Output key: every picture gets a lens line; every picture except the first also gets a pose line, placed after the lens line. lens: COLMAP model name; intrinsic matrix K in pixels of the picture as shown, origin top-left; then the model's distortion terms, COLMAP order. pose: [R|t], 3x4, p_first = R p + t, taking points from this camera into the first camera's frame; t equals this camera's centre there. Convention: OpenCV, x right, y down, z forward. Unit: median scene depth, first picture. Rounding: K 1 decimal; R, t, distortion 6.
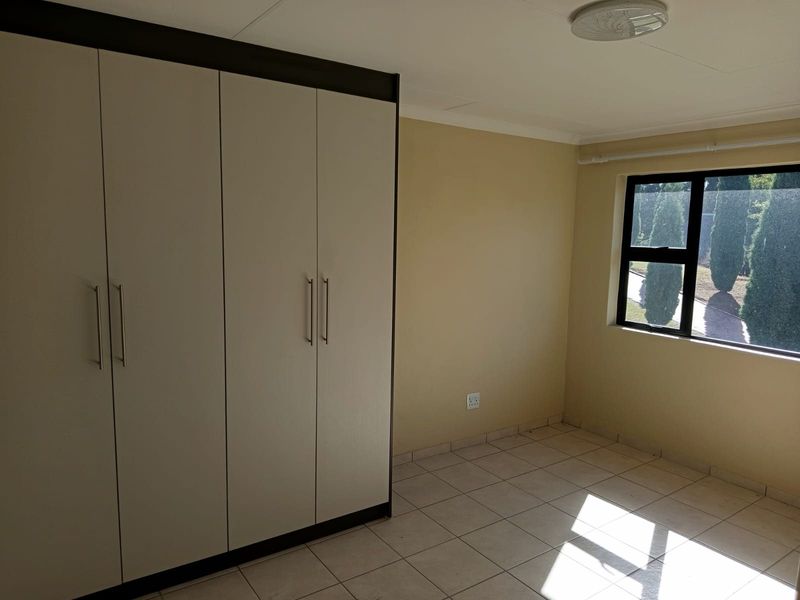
lens RADIAL K [[555.5, 0, 401.4], [0, 555.5, 300.2], [0, 0, 1]] dist [0.049974, -0.070995]
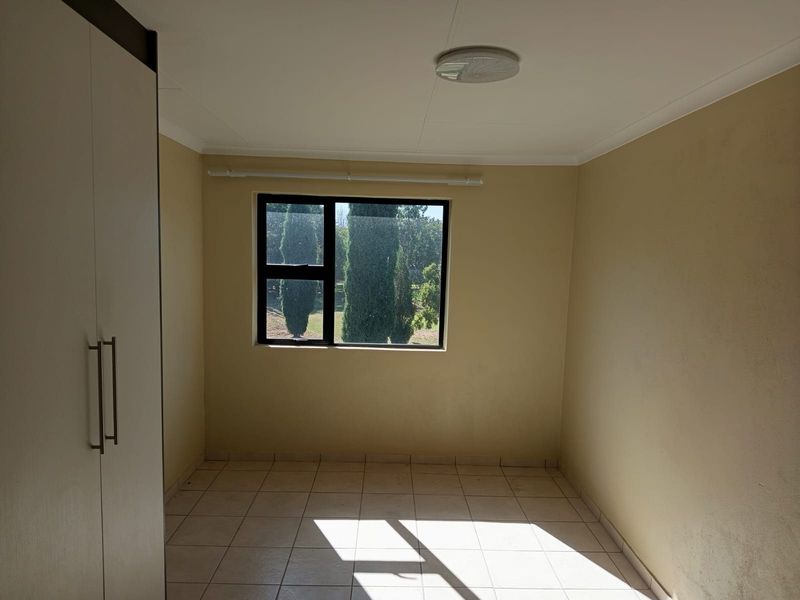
lens RADIAL K [[555.5, 0, 405.0], [0, 555.5, 301.1], [0, 0, 1]] dist [0.049974, -0.070995]
pose [[0.552624, -0.079061, 0.829672, -0.330439], [0.088795, 0.995410, 0.035710, -0.051198], [-0.828687, 0.053937, 0.557107, 0.281181]]
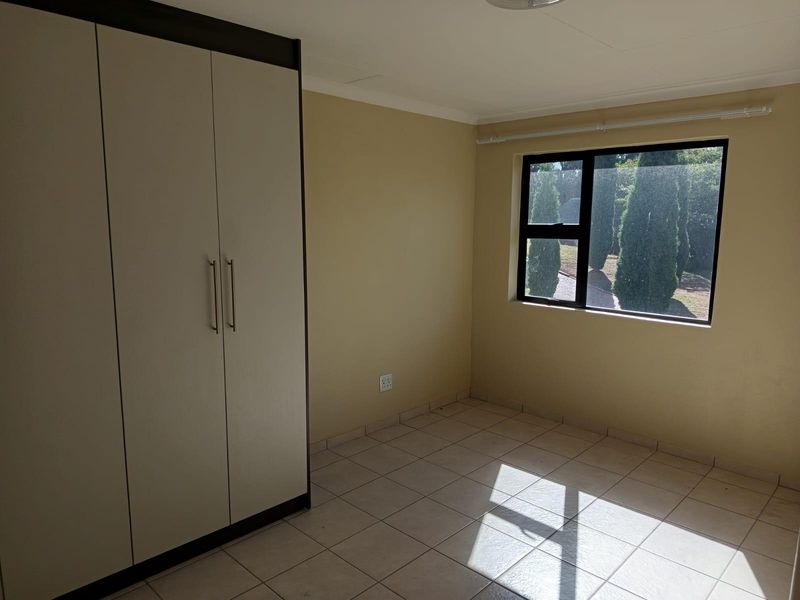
lens RADIAL K [[555.5, 0, 400.3], [0, 555.5, 298.3], [0, 0, 1]] dist [0.049974, -0.070995]
pose [[0.981957, -0.042380, 0.184292, -0.022869], [0.038772, 0.998980, 0.023139, 0.010186], [-0.185085, -0.015576, 0.982599, 0.028441]]
